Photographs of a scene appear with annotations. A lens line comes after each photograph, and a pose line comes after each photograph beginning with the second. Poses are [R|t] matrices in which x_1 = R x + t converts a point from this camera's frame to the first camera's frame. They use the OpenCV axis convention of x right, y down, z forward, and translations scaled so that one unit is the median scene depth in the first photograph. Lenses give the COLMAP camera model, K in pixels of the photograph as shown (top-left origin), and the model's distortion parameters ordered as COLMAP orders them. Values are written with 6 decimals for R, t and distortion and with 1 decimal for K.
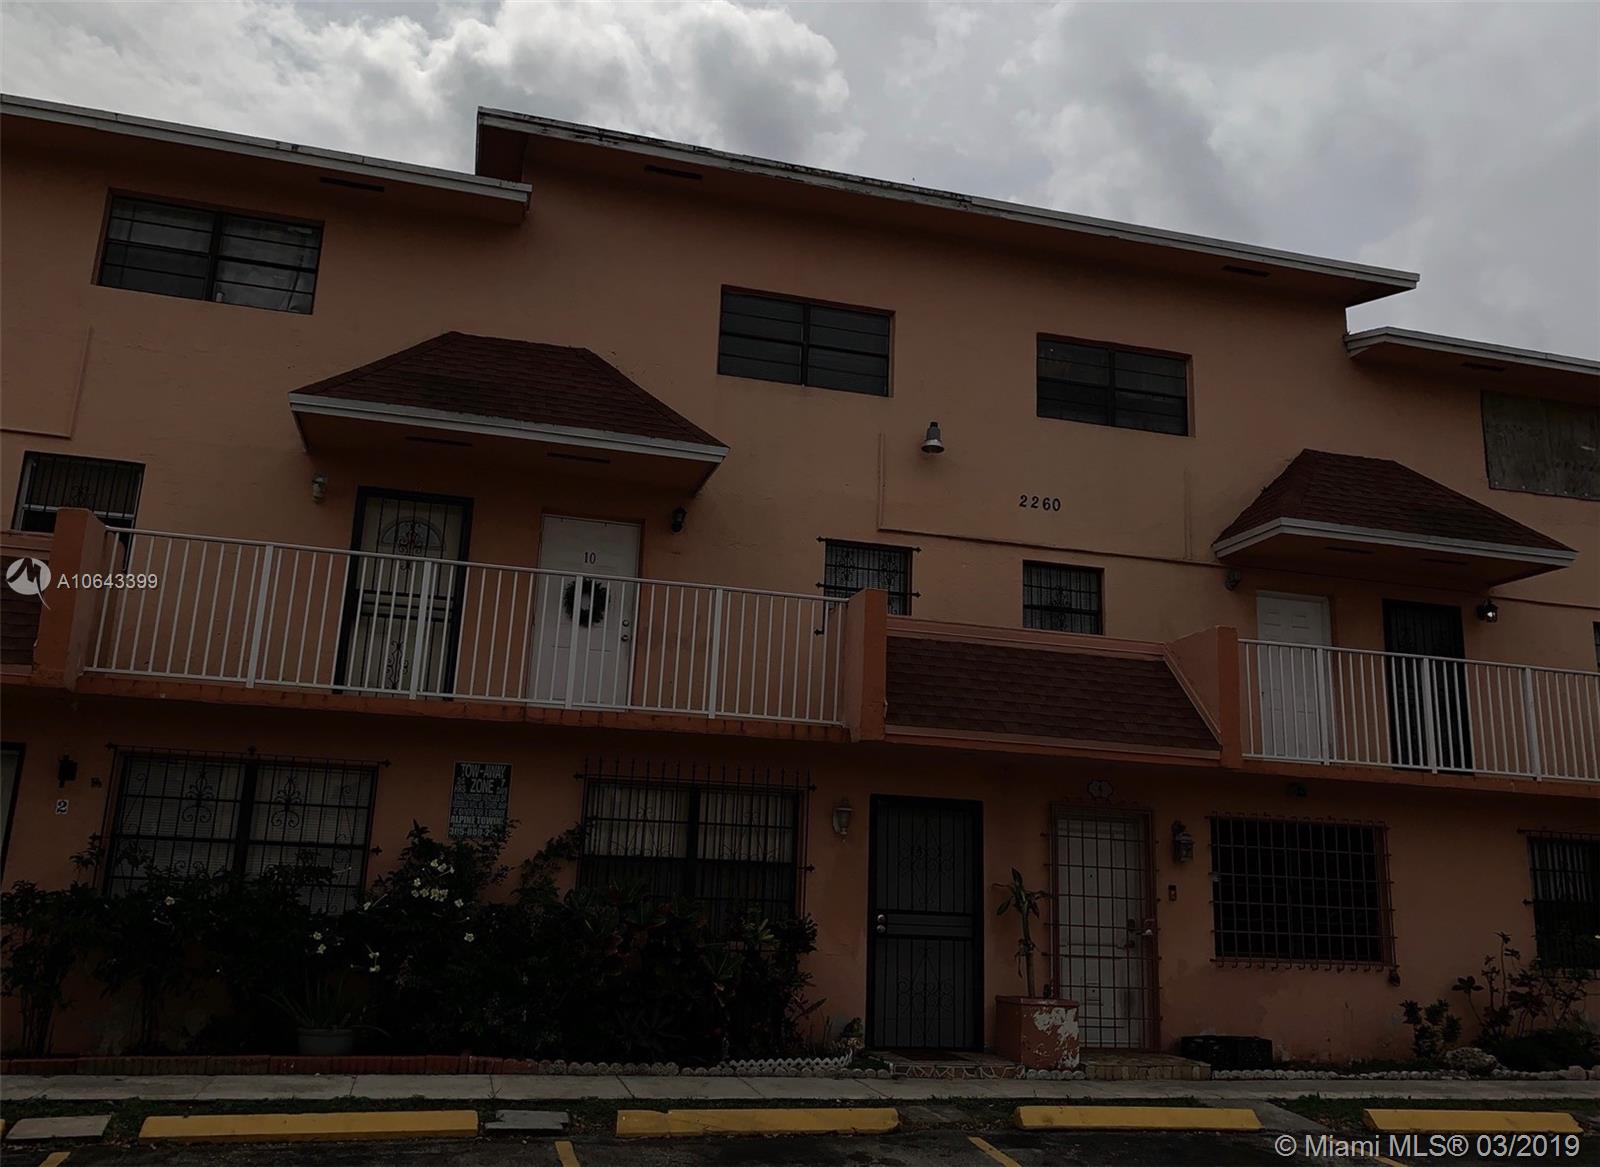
lens RADIAL K [[1261.4, 0, 800.0], [0, 1261.4, 583.5], [0, 0, 1]] dist [0.018258, 0.001157]
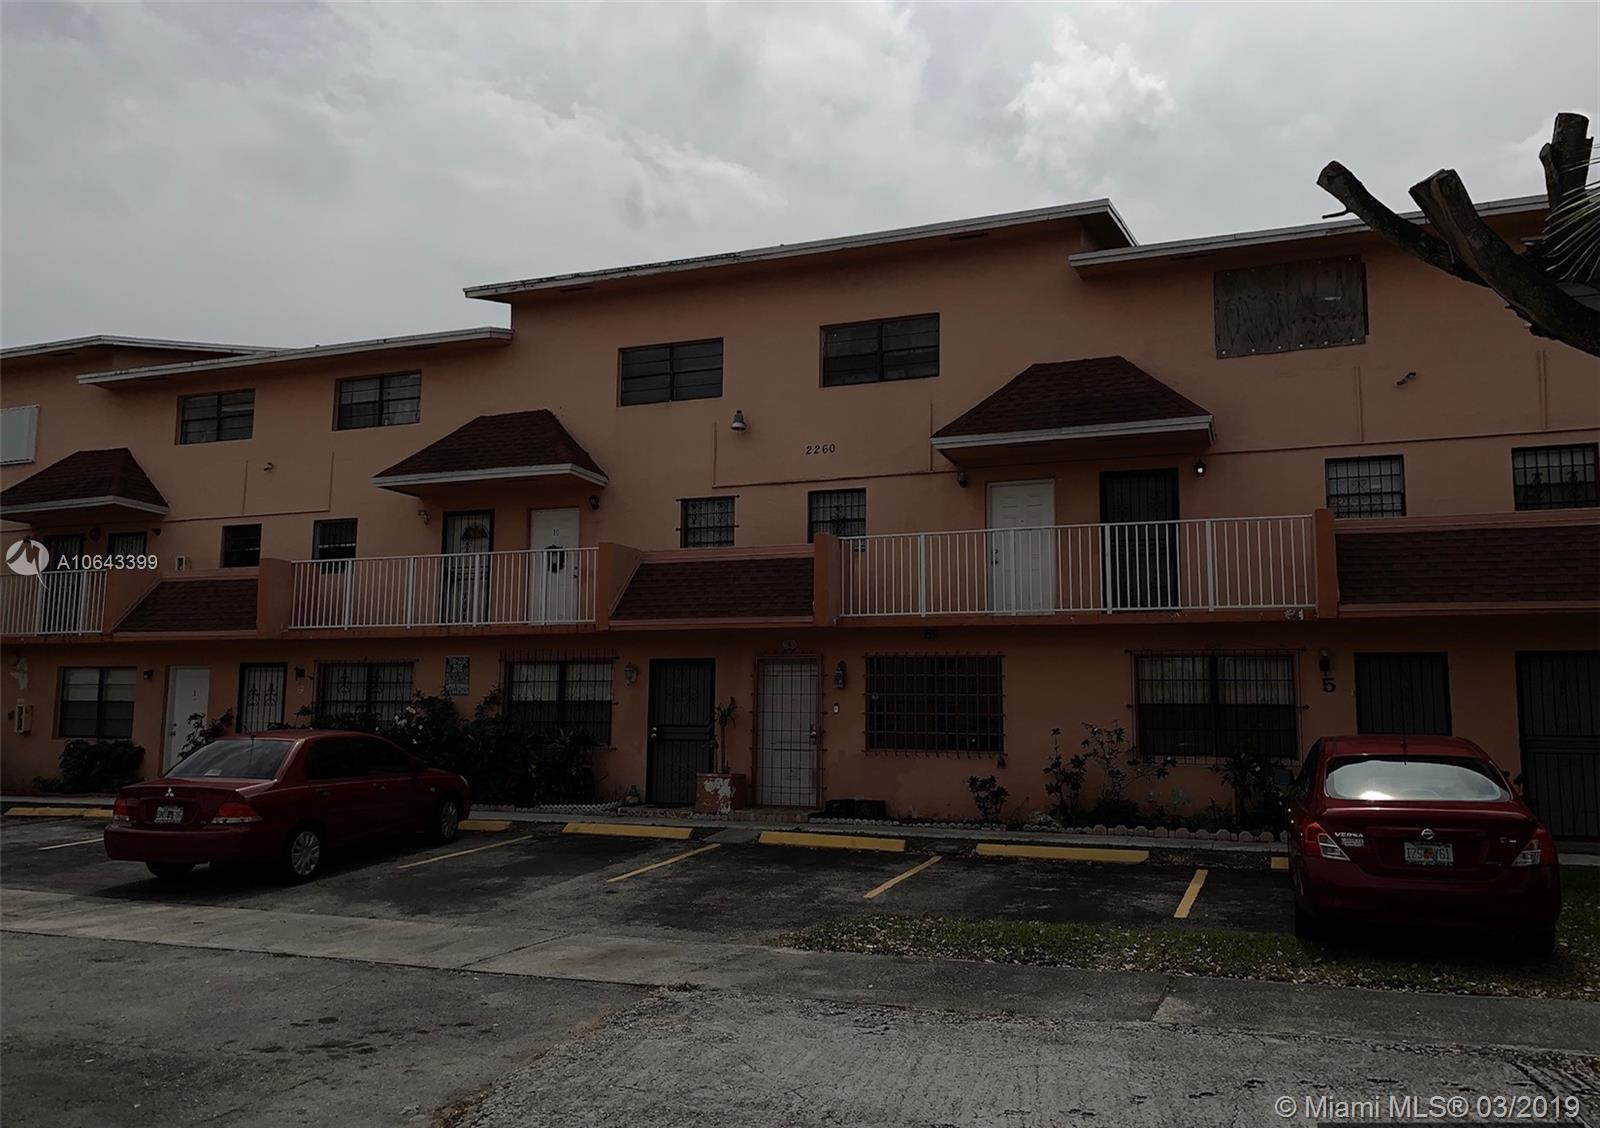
lens RADIAL K [[1226.6, 0, 828.1], [0, 1226.6, 562.1], [0, 0, 1]] dist [0.141796, -0.329888]
pose [[0.820368, -0.106453, -0.561840, 1.085892], [0.154539, 0.987232, 0.038597, 0.012276], [0.550558, -0.118490, 0.826345, -0.194527]]
